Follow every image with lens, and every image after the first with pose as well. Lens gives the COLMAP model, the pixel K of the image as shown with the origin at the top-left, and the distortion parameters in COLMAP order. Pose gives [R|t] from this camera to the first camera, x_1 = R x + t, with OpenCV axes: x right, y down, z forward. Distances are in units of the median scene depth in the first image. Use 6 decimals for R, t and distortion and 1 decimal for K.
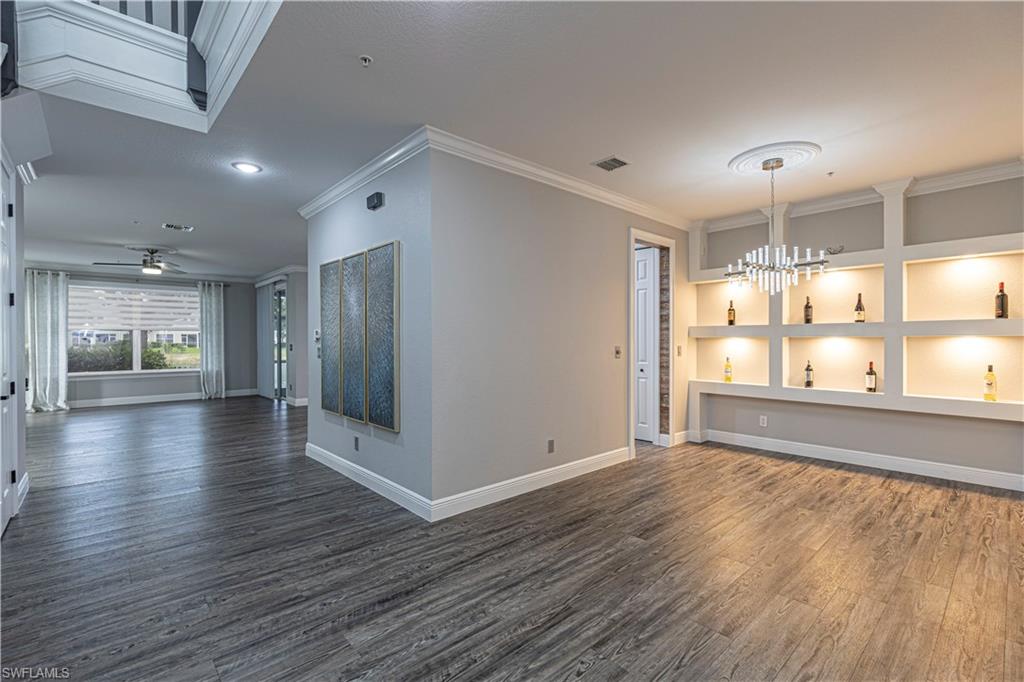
lens RADIAL K [[458.5, 0, 516.9], [0, 458.5, 342.0], [0, 0, 1]] dist [0.008420, -0.000913]
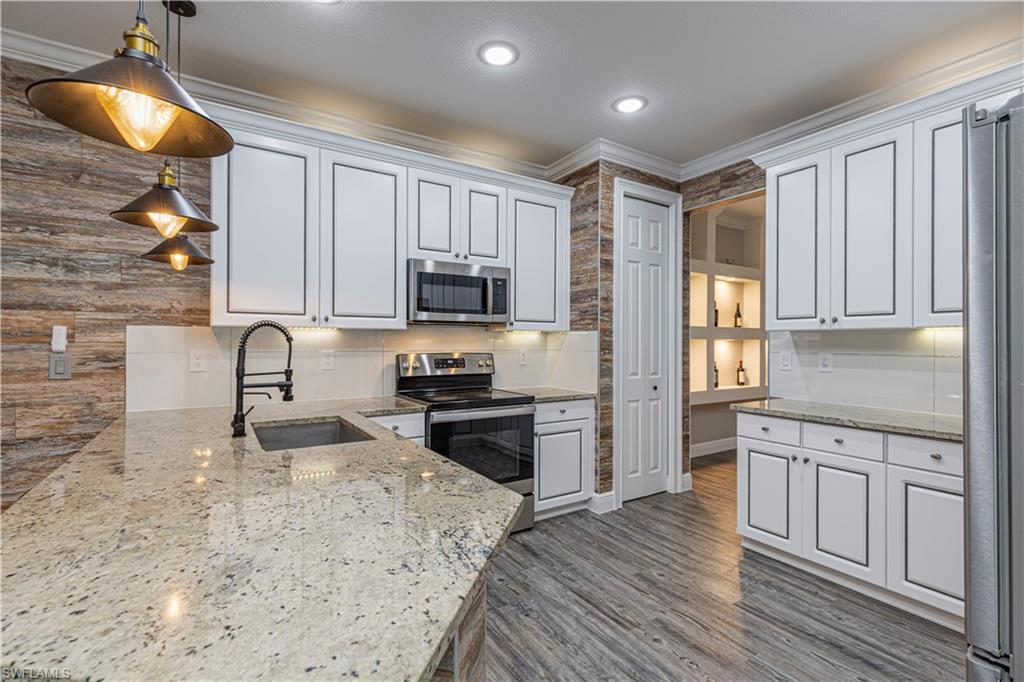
lens RADIAL K [[458.5, 0, 512.6], [0, 458.5, 339.4], [0, 0, 1]] dist [0.008420, -0.000913]
pose [[0.177635, 0.009833, 0.984047, -0.544514], [0.003927, 0.999935, -0.010701, -0.001940], [-0.984089, 0.005765, 0.177585, 1.438980]]
